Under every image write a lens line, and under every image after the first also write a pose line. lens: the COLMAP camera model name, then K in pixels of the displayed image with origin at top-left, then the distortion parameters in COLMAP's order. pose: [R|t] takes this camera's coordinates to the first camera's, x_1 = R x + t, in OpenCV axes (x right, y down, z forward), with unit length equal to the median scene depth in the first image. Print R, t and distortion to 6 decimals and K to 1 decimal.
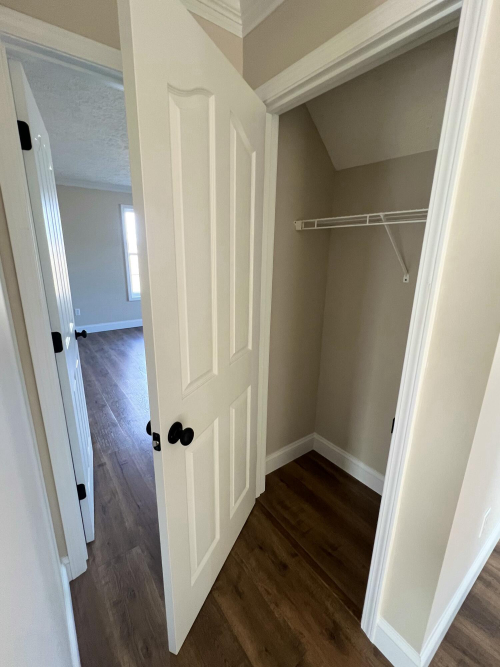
lens RADIAL K [[298.1, 0, 250.0], [0, 298.1, 333.5], [0, 0, 1]] dist [-0.001423, -0.000187]
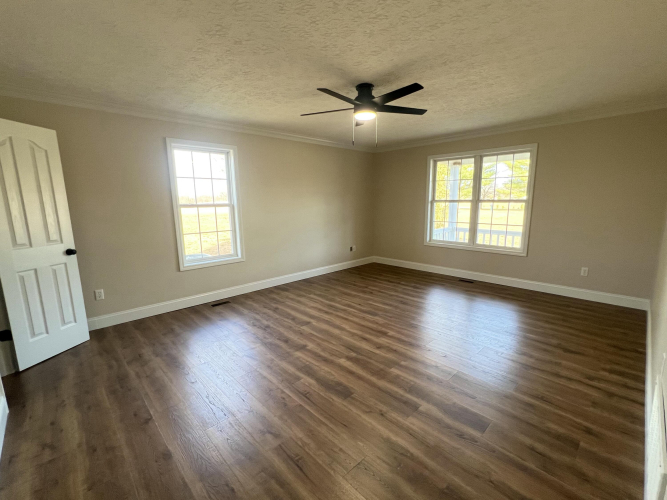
lens RADIAL K [[298.1, 0, 338.6], [0, 298.1, 251.6], [0, 0, 1]] dist [-0.001423, -0.000187]
pose [[0.990770, -0.052309, 0.125056, -0.149172], [0.063395, 0.994244, -0.086374, -0.085614], [-0.119818, 0.093504, 0.988383, 0.312562]]
